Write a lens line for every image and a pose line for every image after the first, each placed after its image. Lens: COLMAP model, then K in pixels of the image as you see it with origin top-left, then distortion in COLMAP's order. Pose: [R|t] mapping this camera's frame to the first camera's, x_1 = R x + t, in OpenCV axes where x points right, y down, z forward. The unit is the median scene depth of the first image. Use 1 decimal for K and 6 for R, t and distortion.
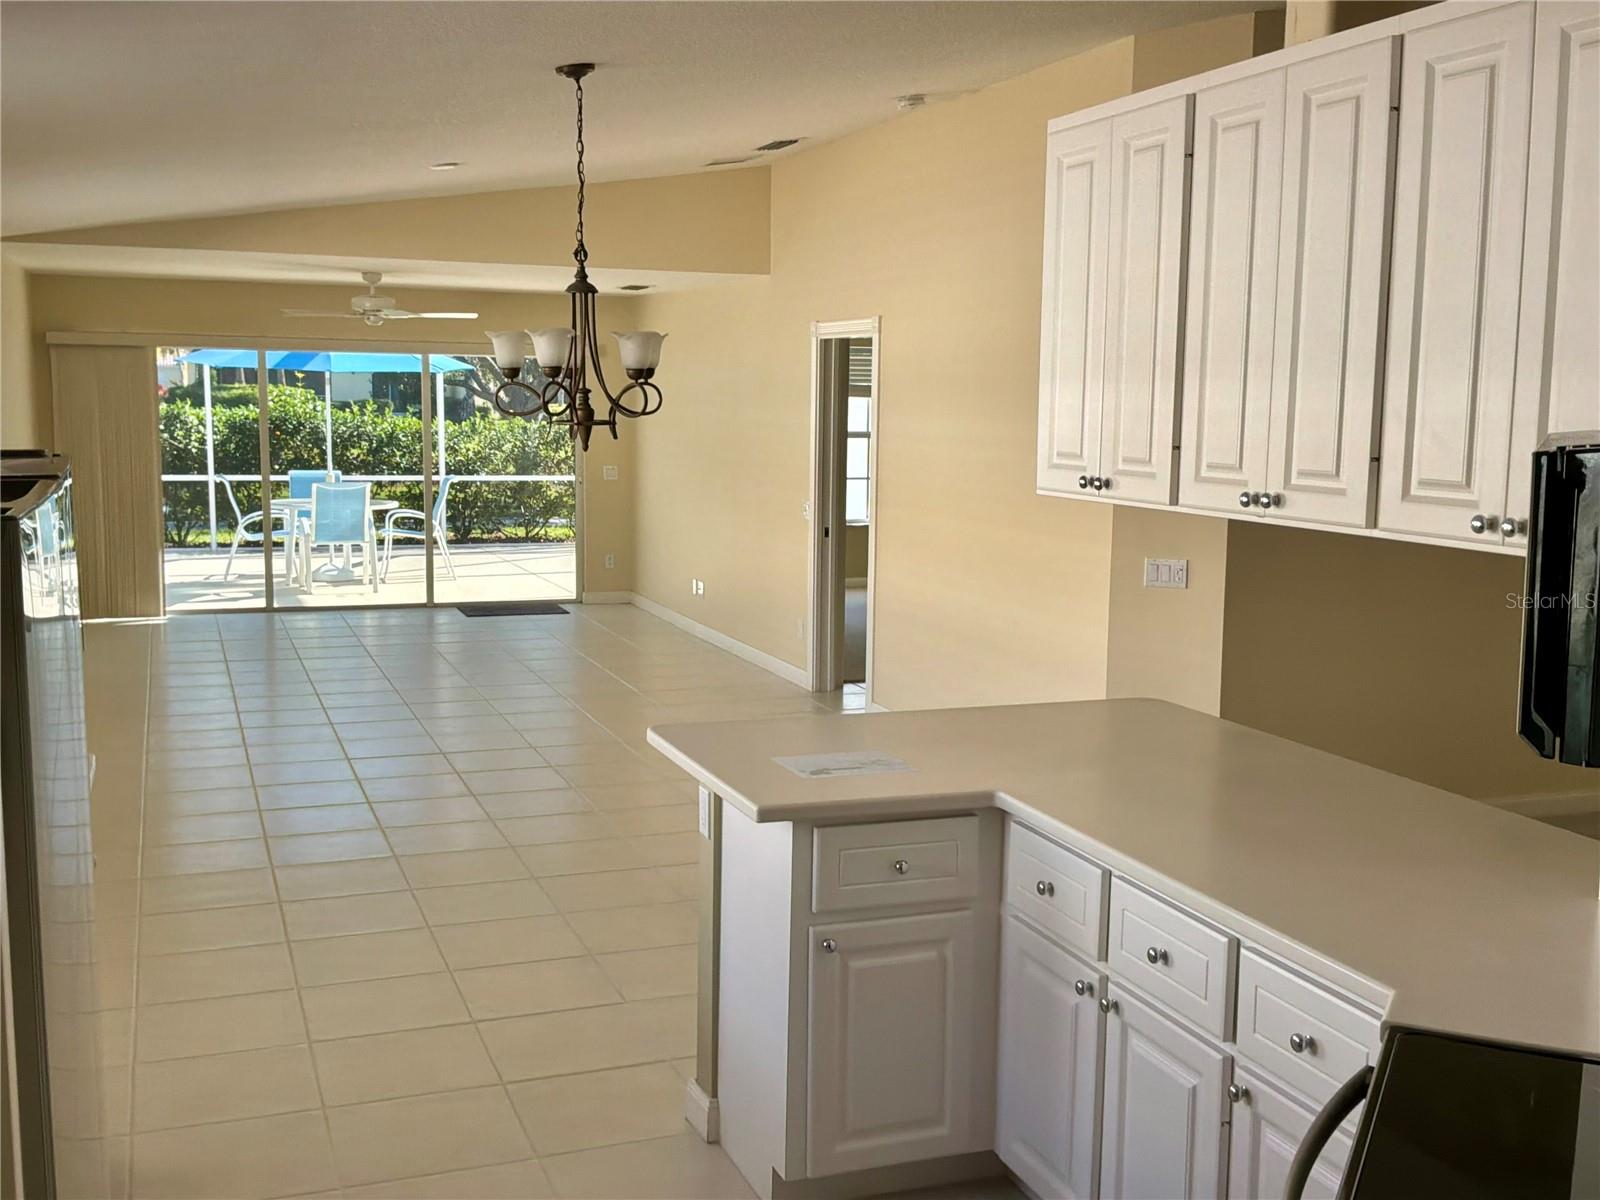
lens RADIAL K [[1656.3, 0, 800.0], [0, 1656.3, 600.0], [0, 0, 1]] dist [0.192770, -0.457720]
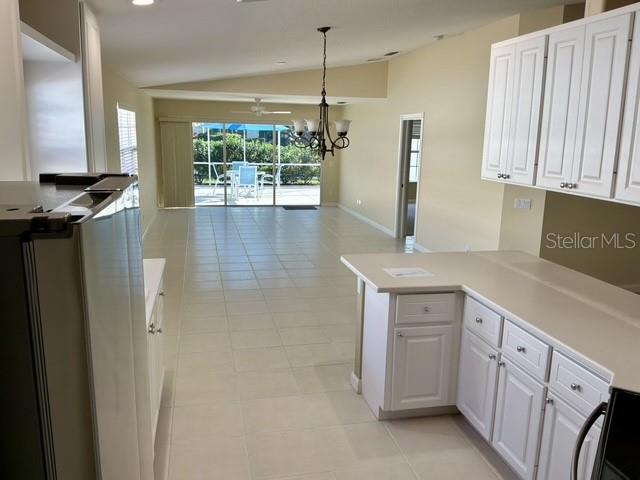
lens RADIAL K [[529.3, 0, 320.0], [0, 529.3, 240.0], [0, 0, 1]] dist [0.128149, -0.239739]
pose [[0.990669, 0.033929, -0.131997, -0.002936], [-0.024678, 0.997164, 0.071099, -0.011072], [0.134035, -0.067178, 0.988697, 0.036105]]
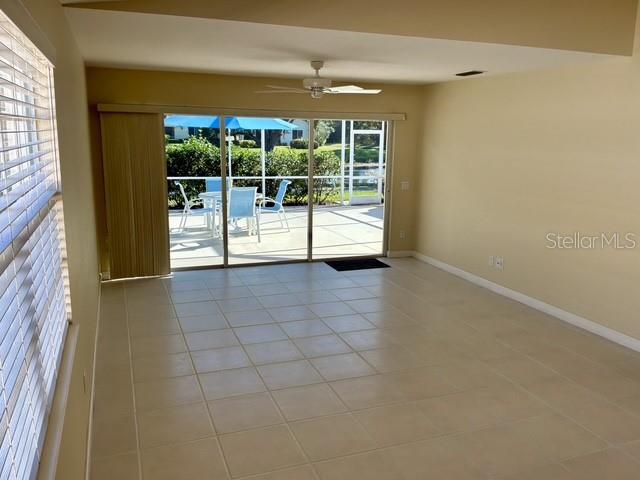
lens RADIAL K [[529.3, 0, 320.0], [0, 529.3, 240.0], [0, 0, 1]] dist [0.128149, -0.239739]
pose [[0.999988, 0.001440, 0.004648, -0.424482], [-0.001757, 0.997617, 0.068968, -0.116533], [-0.004538, -0.068975, 0.997608, 0.862017]]
